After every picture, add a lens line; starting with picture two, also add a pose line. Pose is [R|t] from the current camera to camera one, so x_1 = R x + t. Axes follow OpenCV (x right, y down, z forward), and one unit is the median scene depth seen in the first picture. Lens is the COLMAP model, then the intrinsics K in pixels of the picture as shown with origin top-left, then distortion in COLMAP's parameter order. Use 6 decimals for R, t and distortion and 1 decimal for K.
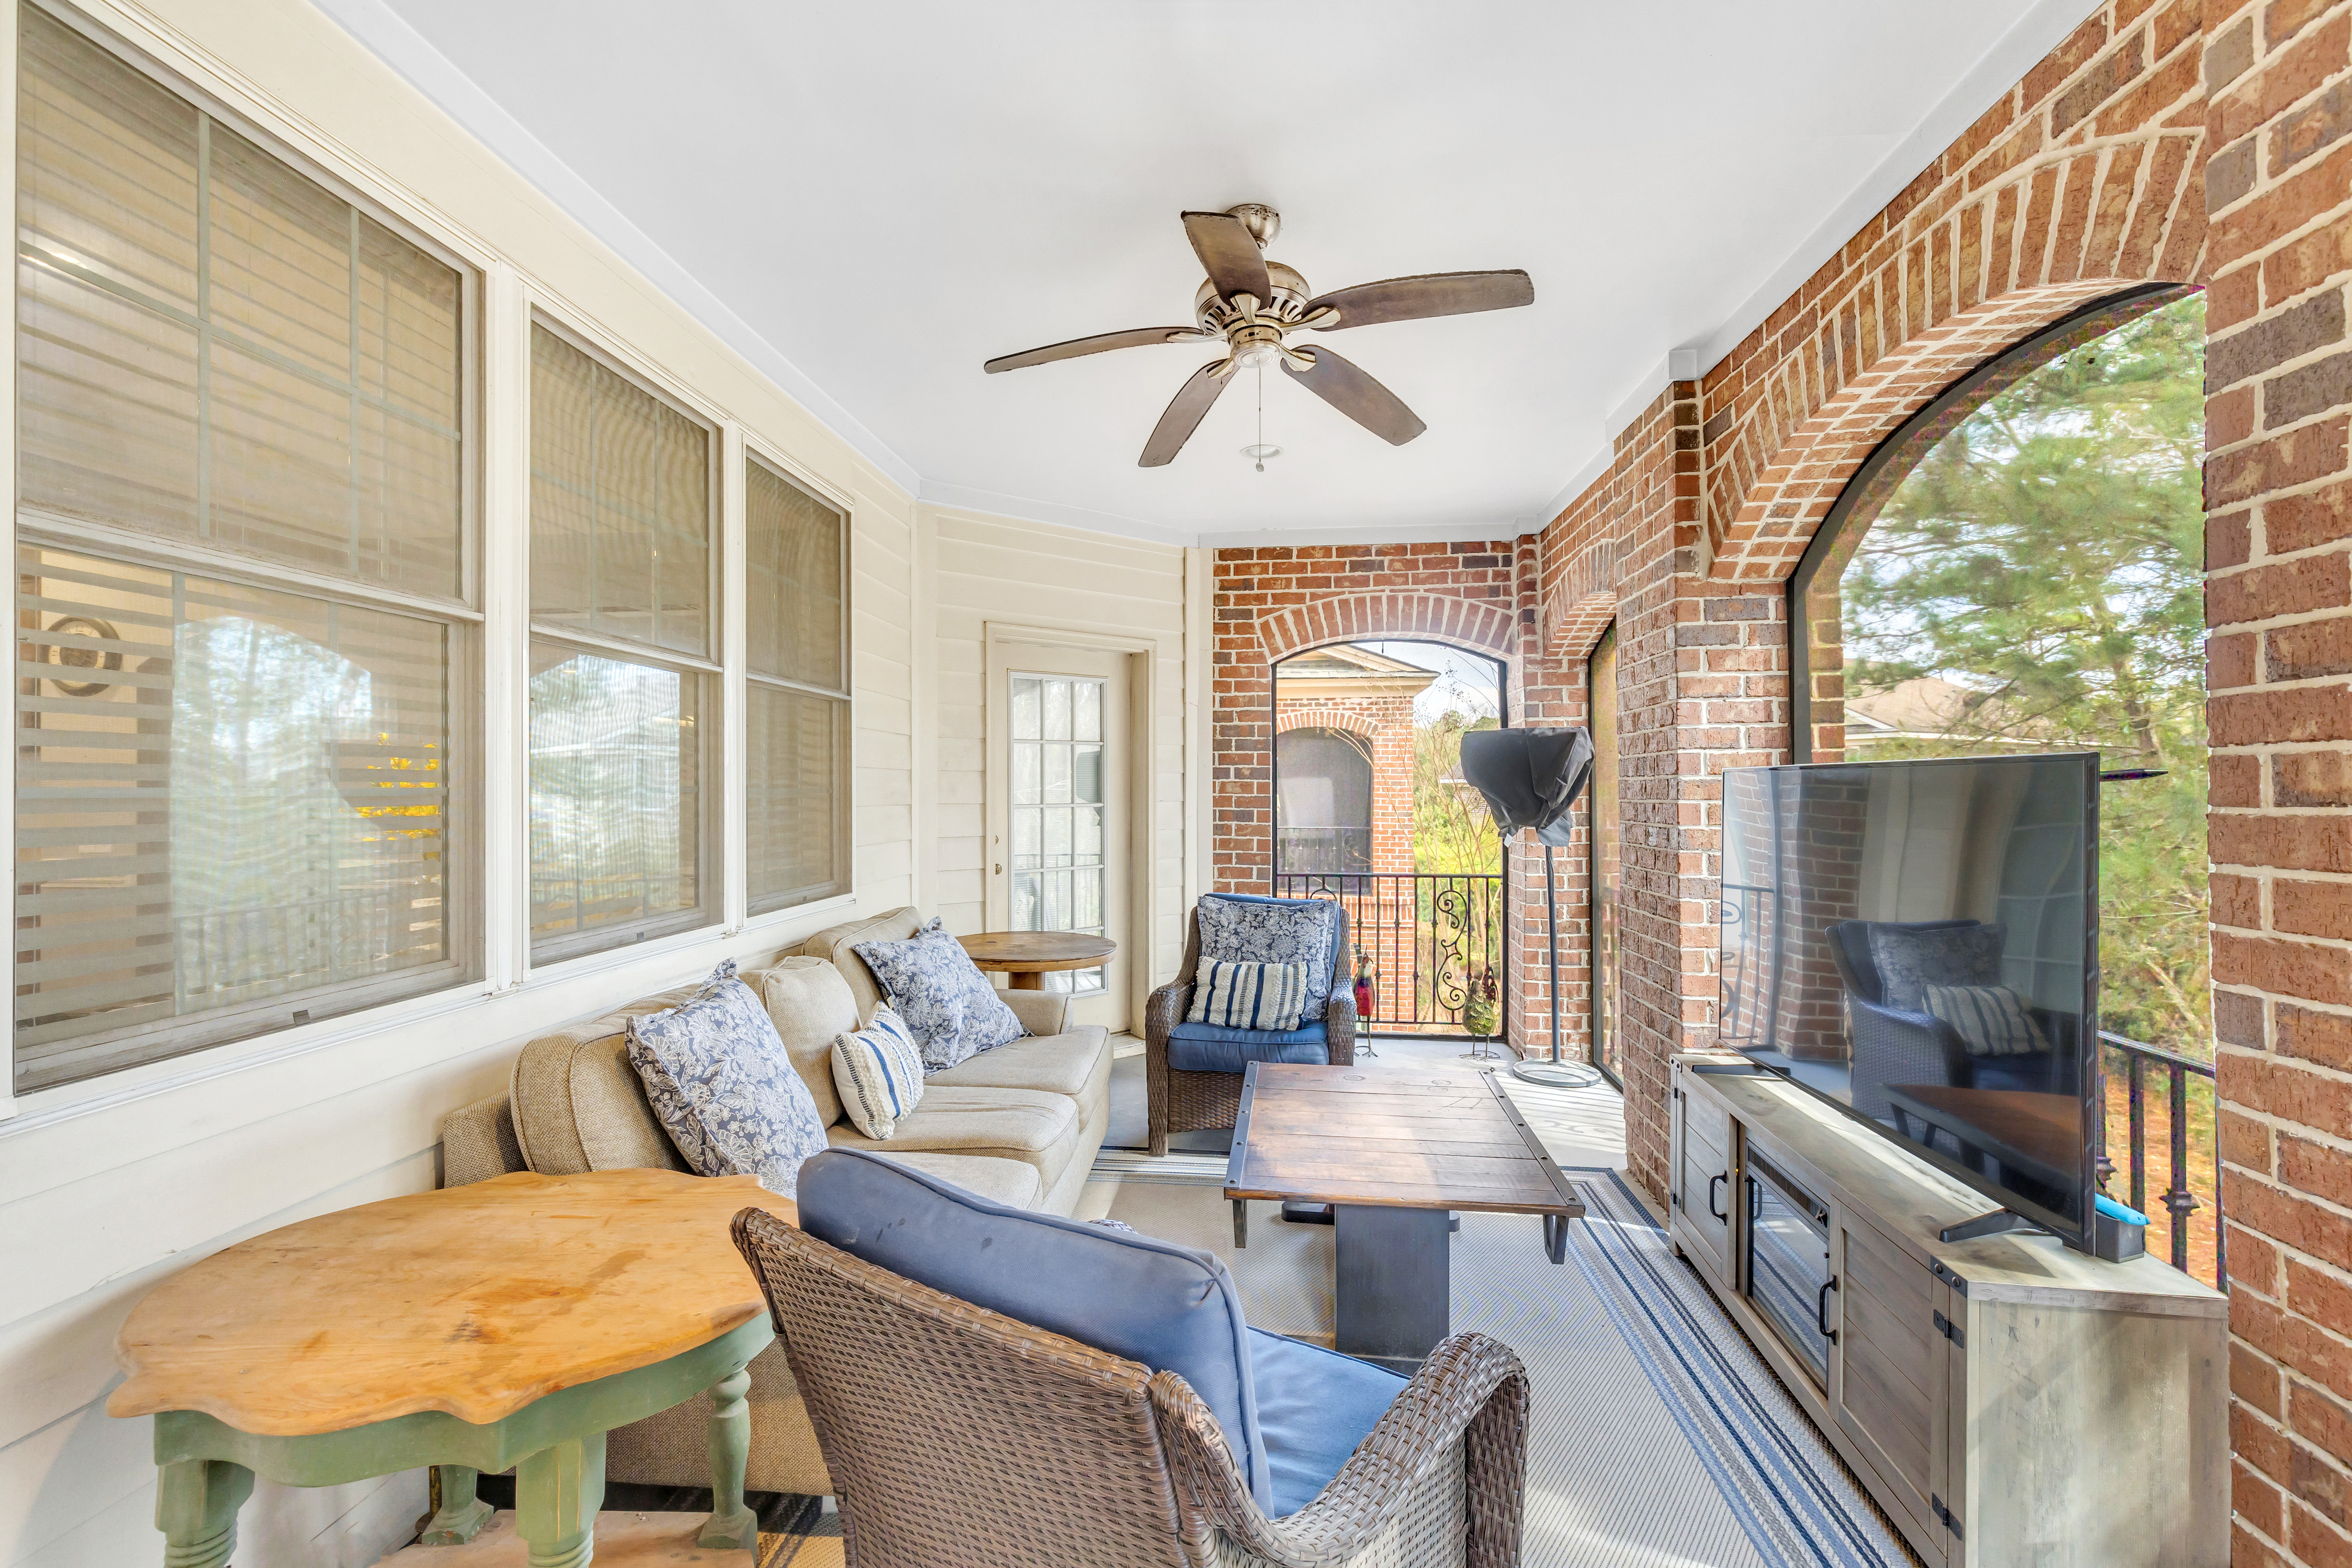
lens RADIAL K [[1063.4, 0, 1171.3], [0, 1063.4, 782.2], [0, 0, 1]] dist [0.002289, -0.001298]
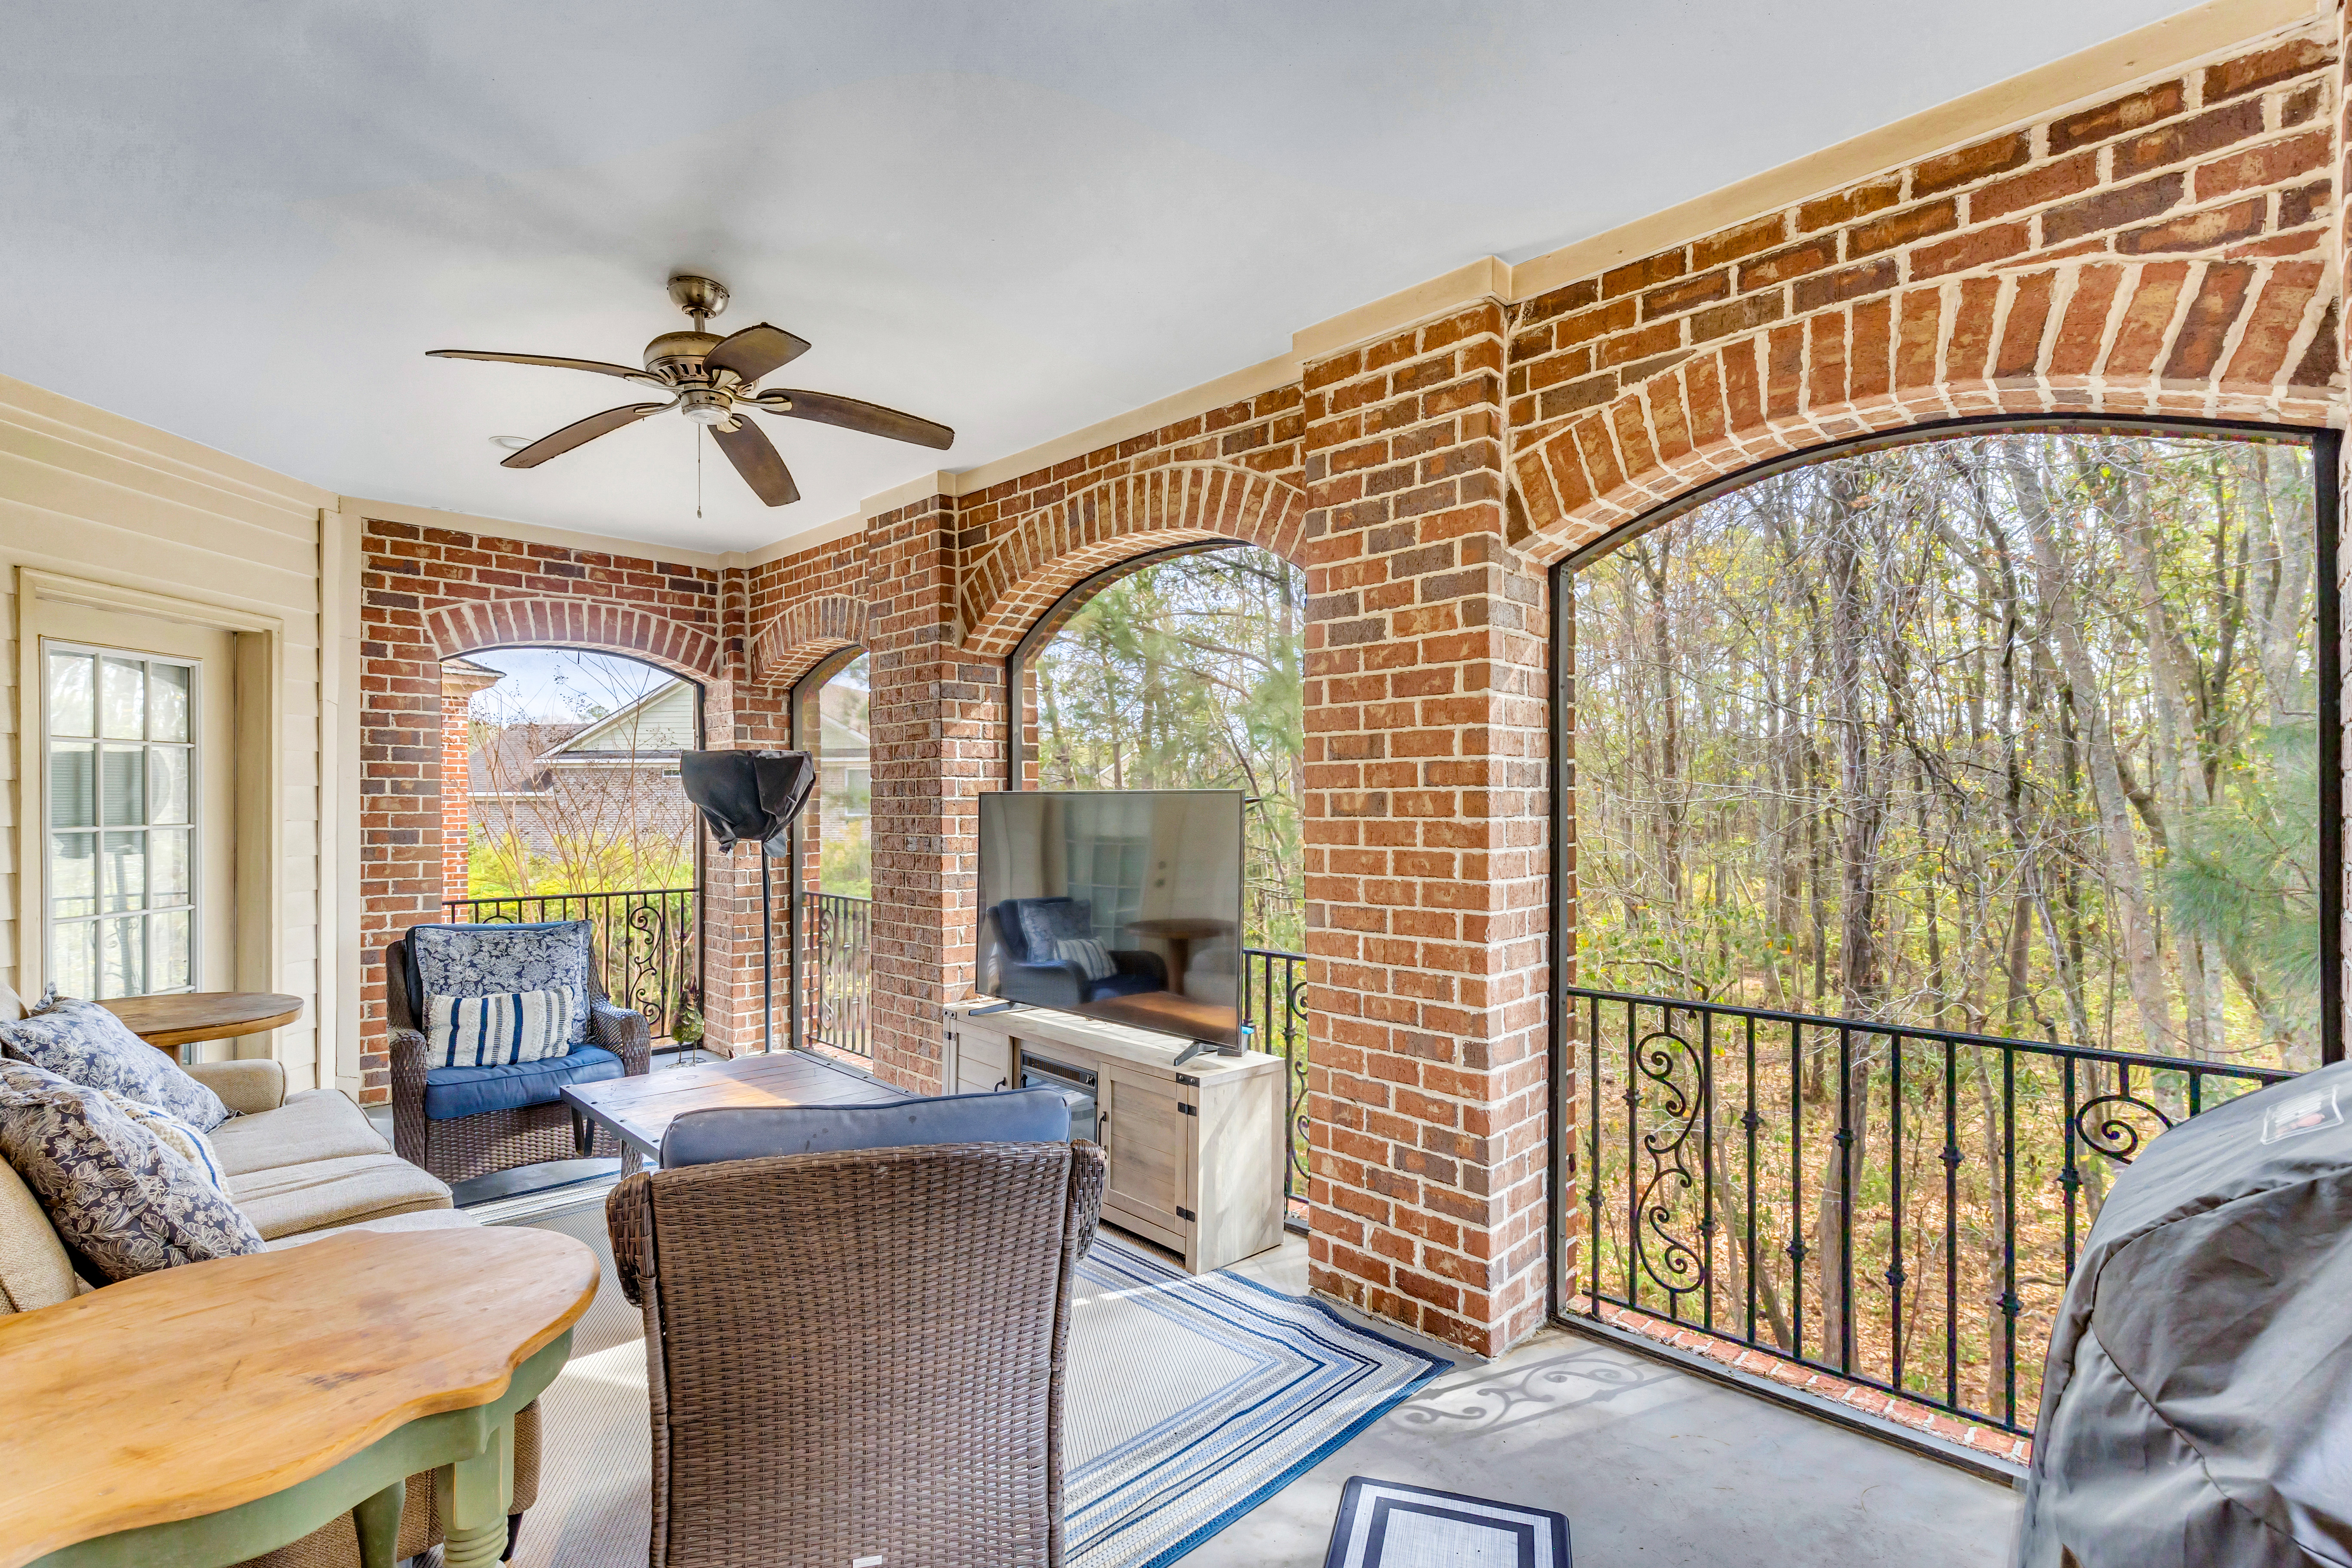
lens RADIAL K [[1063.4, 0, 1210.7], [0, 1063.4, 808.1], [0, 0, 1]] dist [0.002289, -0.001298]
pose [[0.625211, -0.000712, 0.780456, -0.336899], [-0.007111, 0.999953, 0.006608, -0.003189], [-0.780424, -0.009681, 0.625176, -0.076153]]
